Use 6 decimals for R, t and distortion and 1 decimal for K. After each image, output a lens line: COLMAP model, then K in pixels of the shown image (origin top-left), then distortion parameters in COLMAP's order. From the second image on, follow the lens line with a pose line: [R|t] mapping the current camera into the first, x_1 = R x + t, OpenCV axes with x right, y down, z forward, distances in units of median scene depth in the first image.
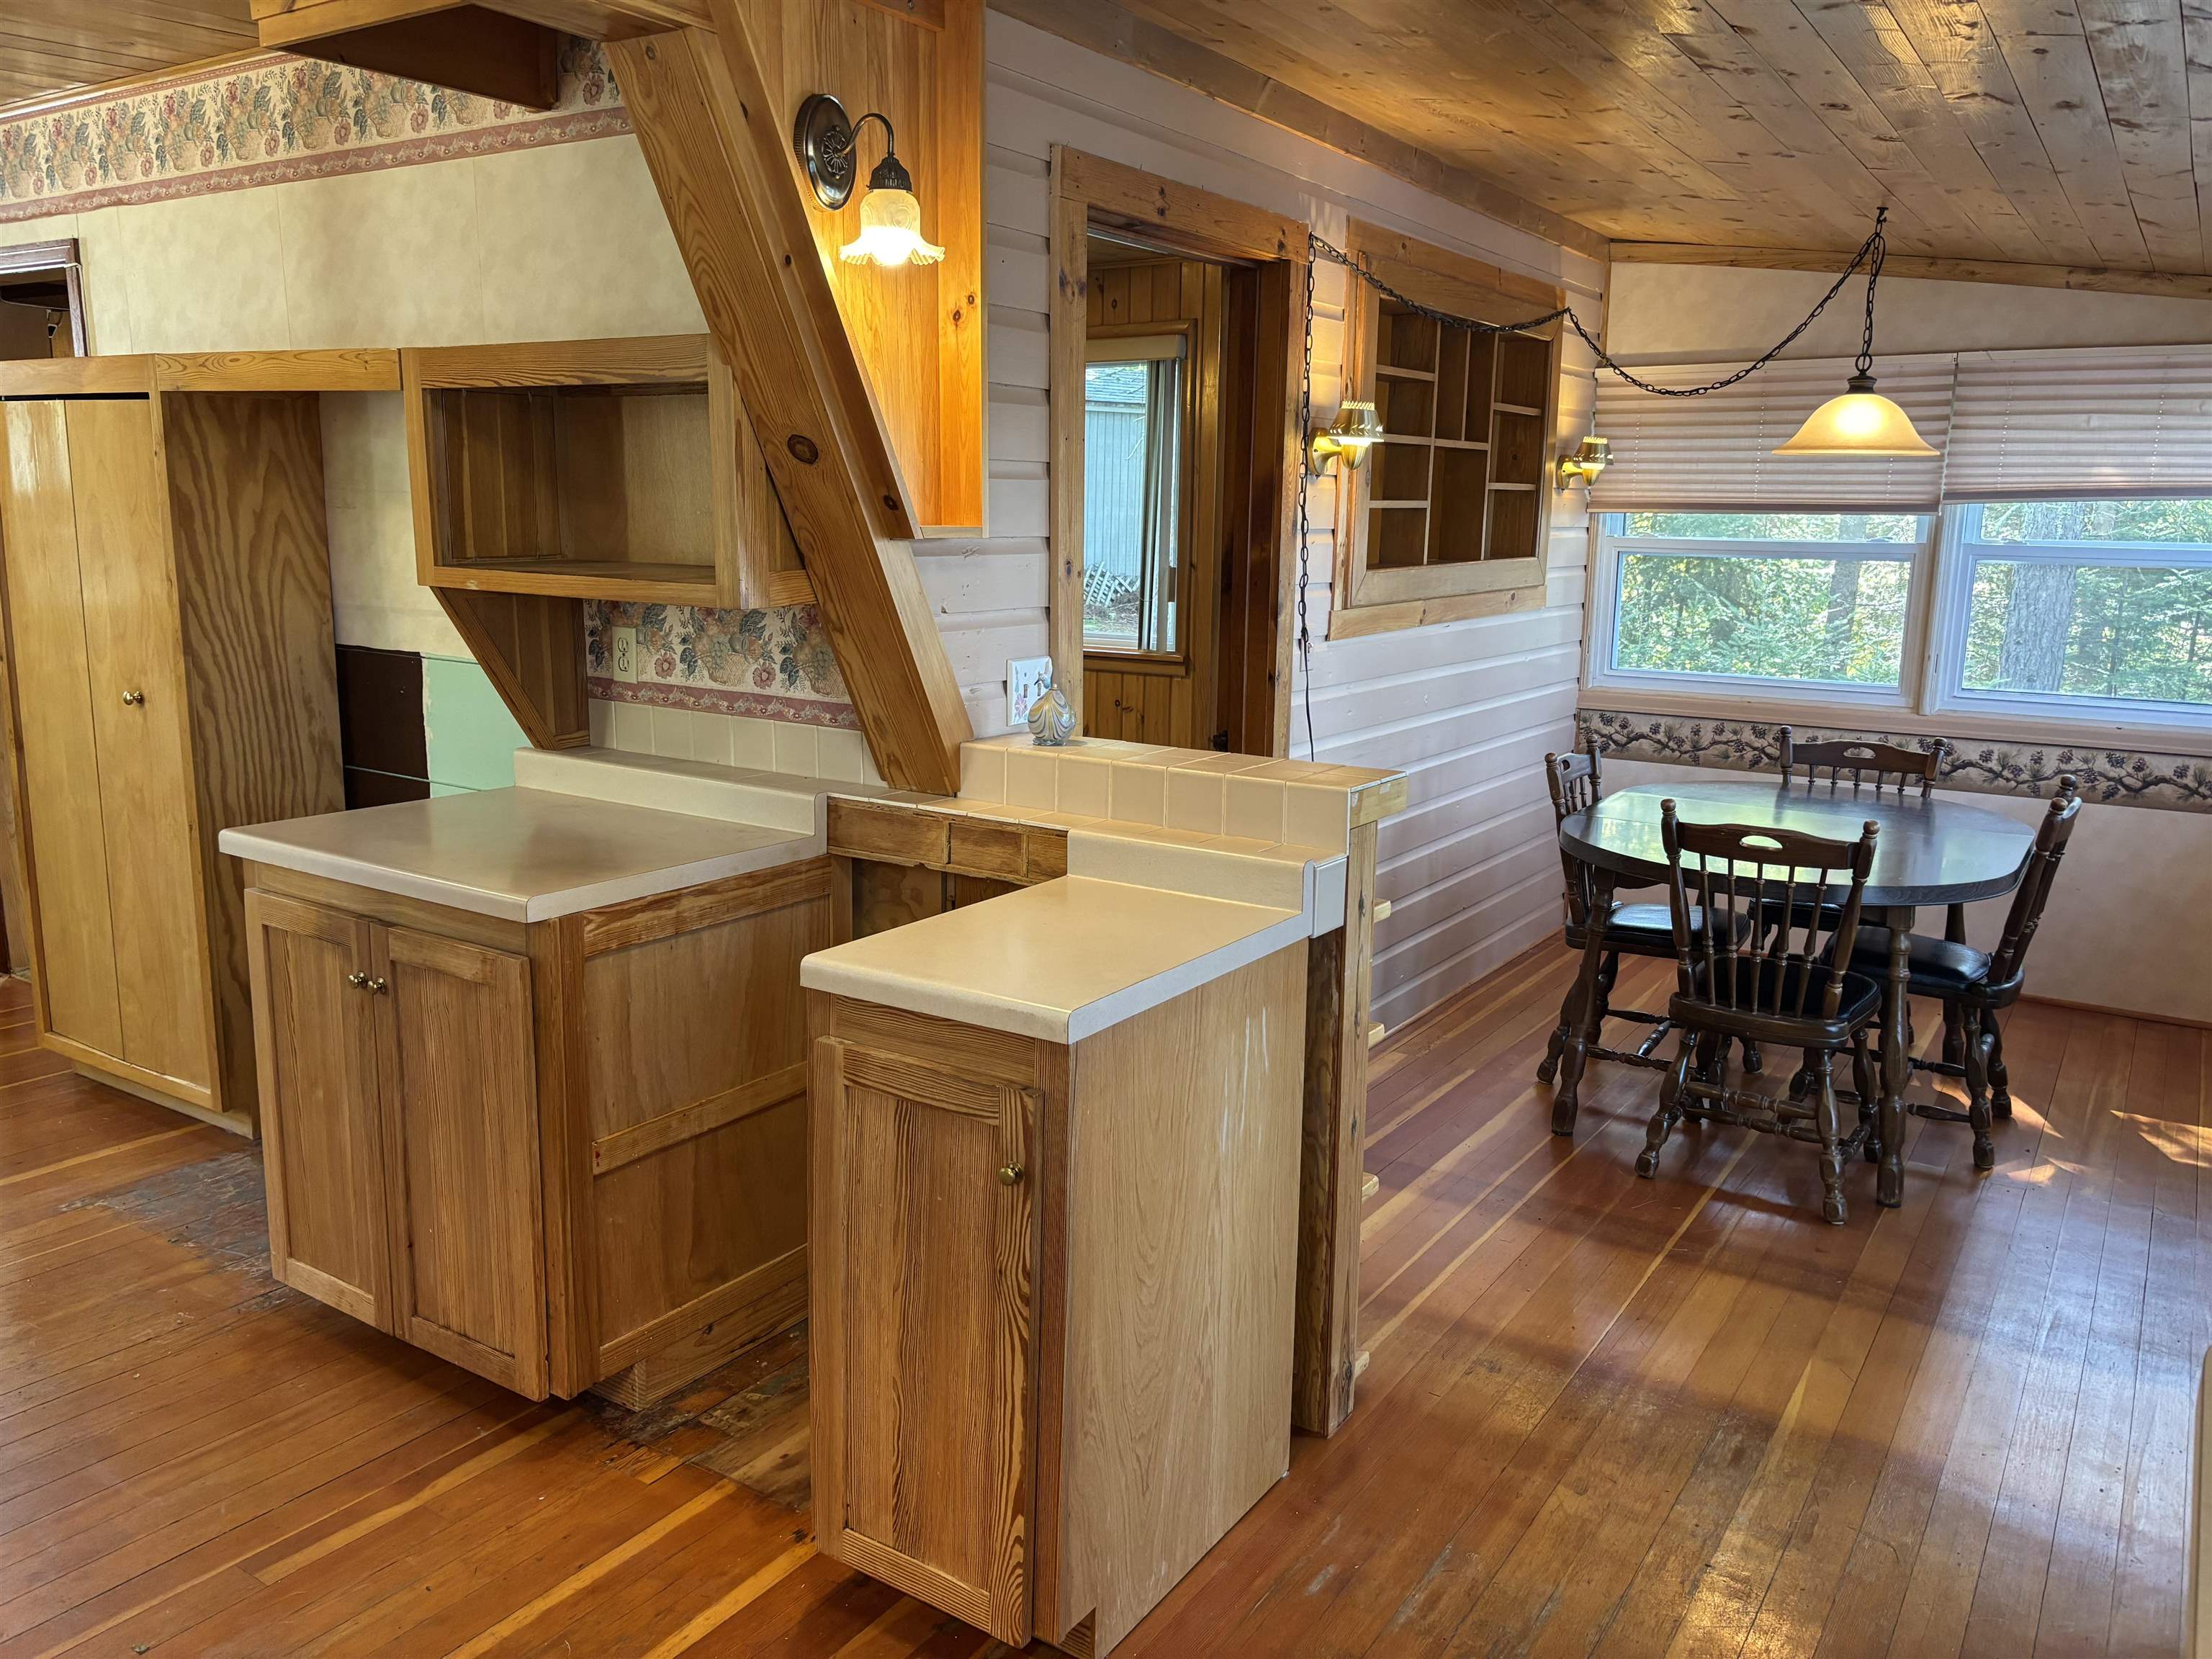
lens RADIAL K [[1681.7, 0, 1108.7], [0, 1681.7, 810.1], [0, 0, 1]] dist [0.055182, -0.061258]
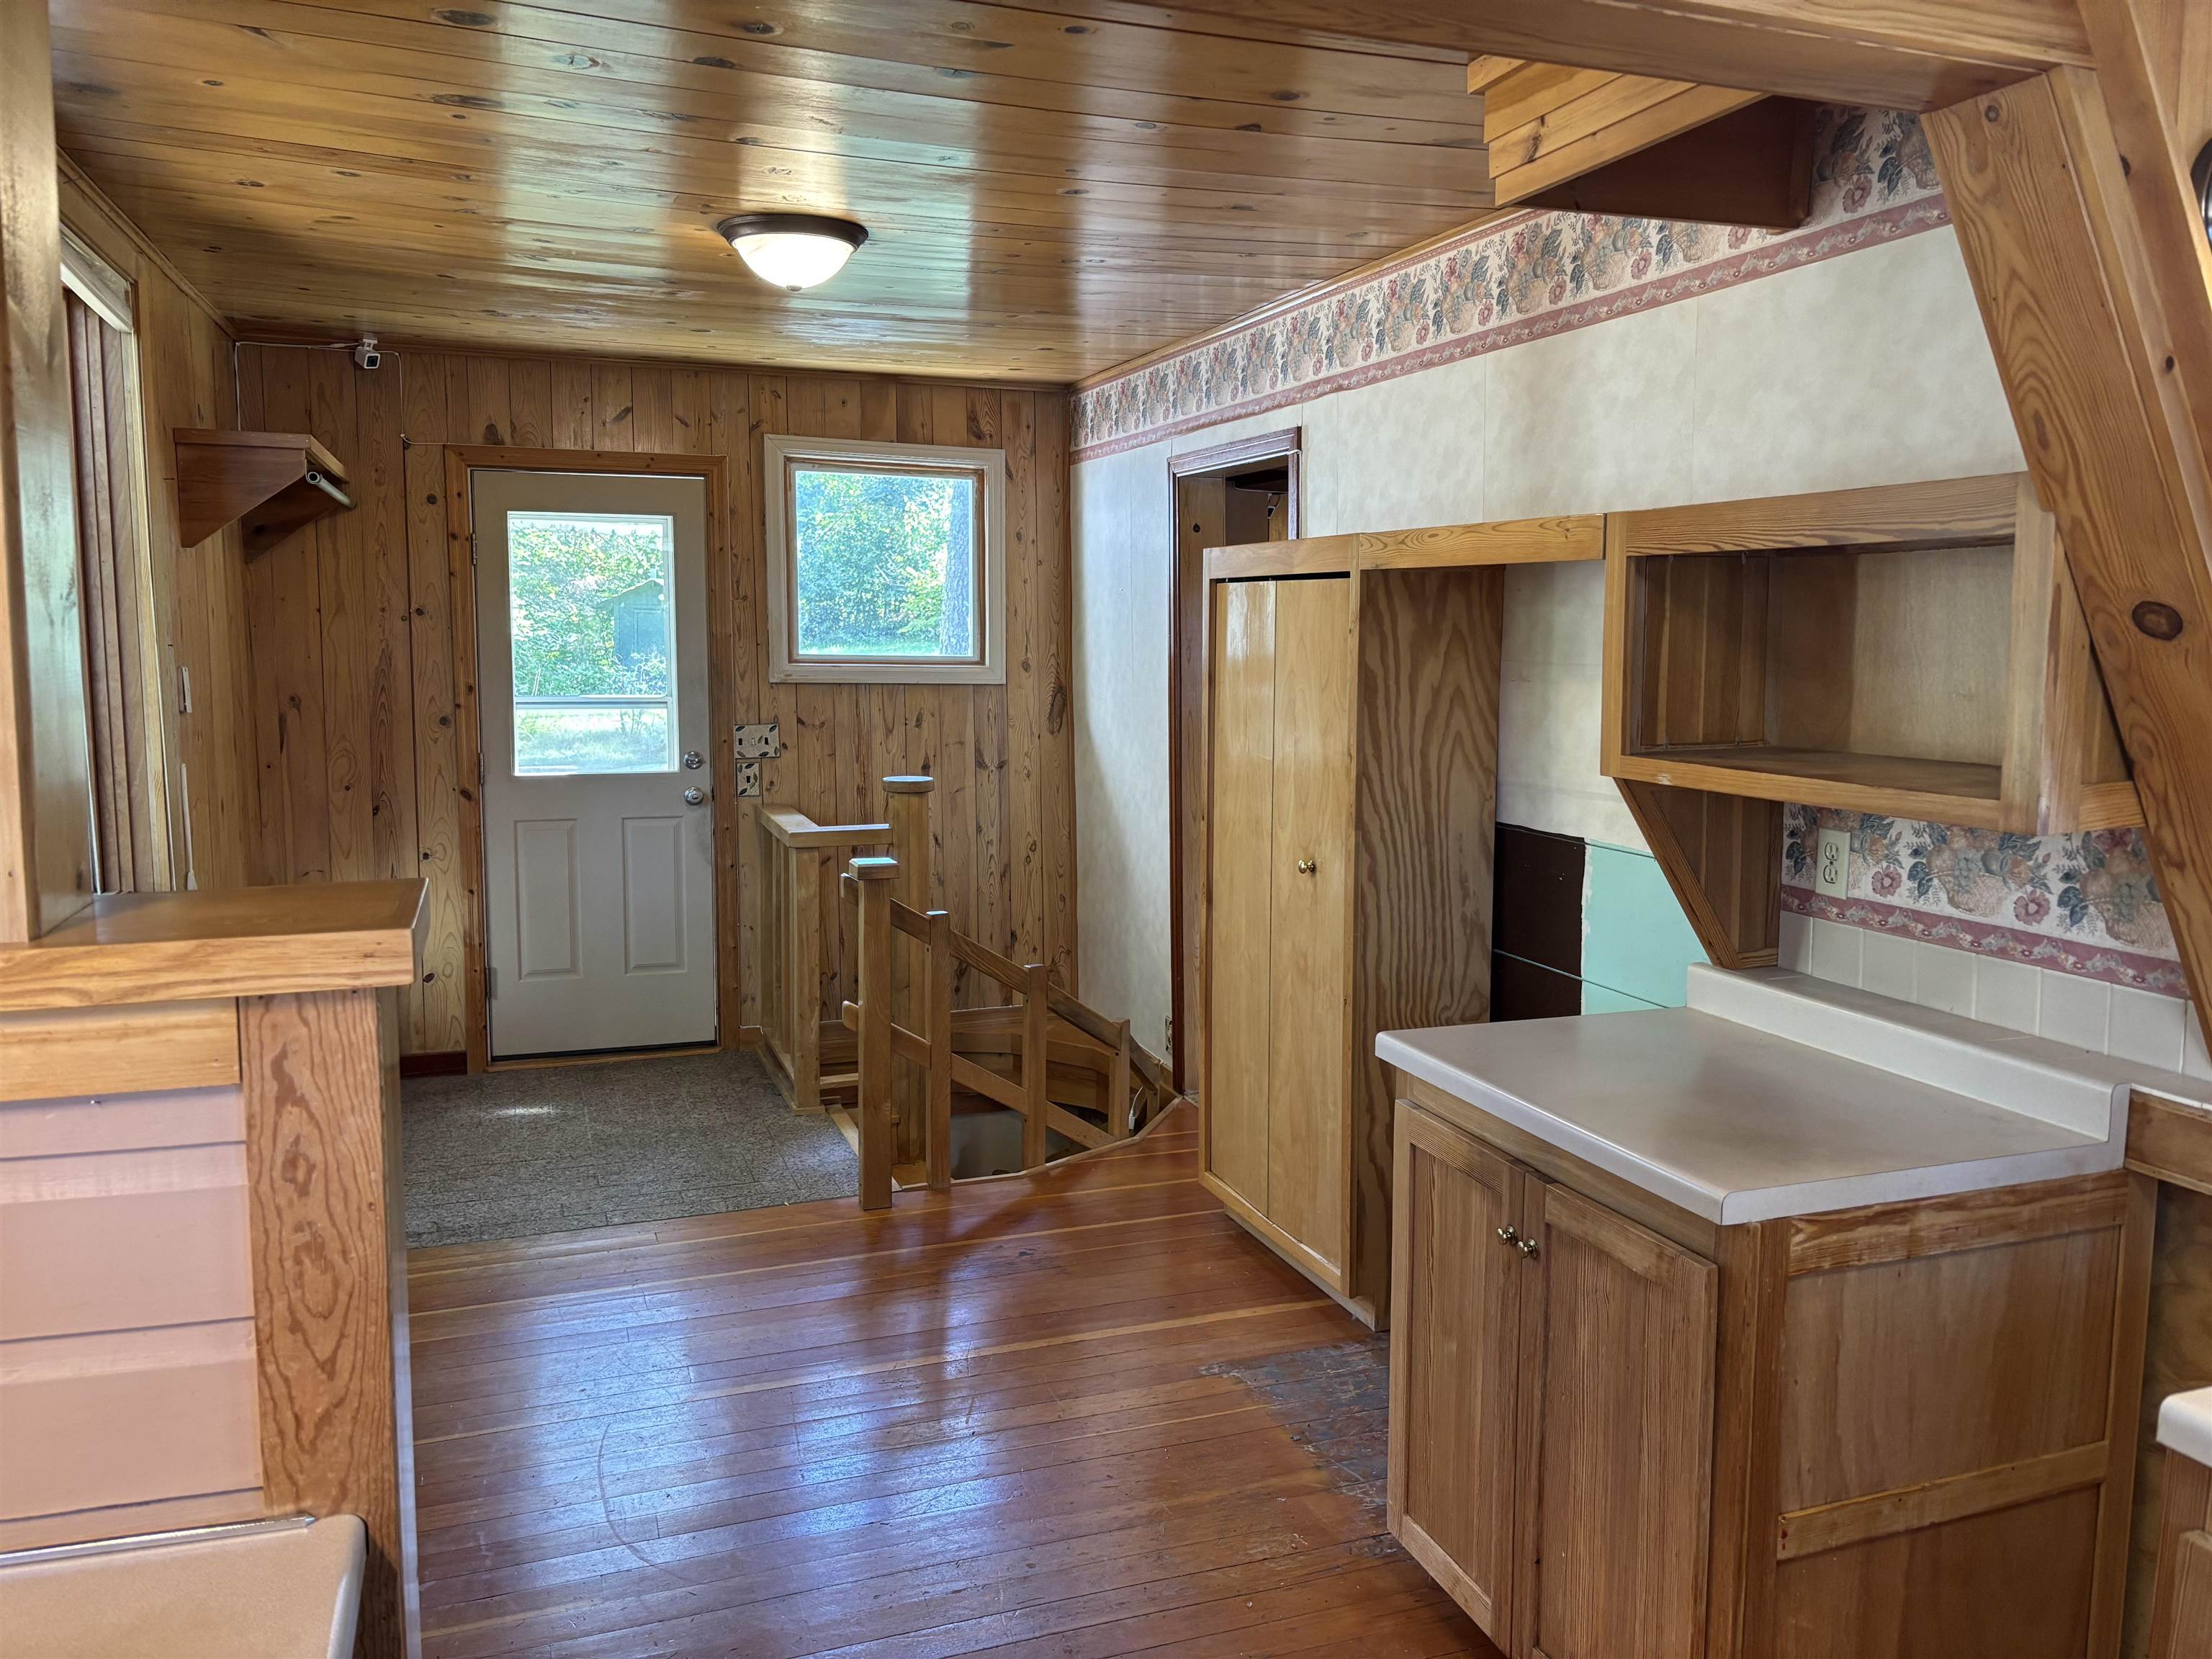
lens RADIAL K [[1626.9, 0, 1128.5], [0, 1626.9, 801.1], [0, 0, 1]] dist [0.058491, -0.062854]
pose [[0.811167, 0.049538, -0.582712, -0.103499], [-0.096093, 0.994153, -0.049251, -0.051119], [0.576865, 0.095945, 0.811185, 0.158667]]
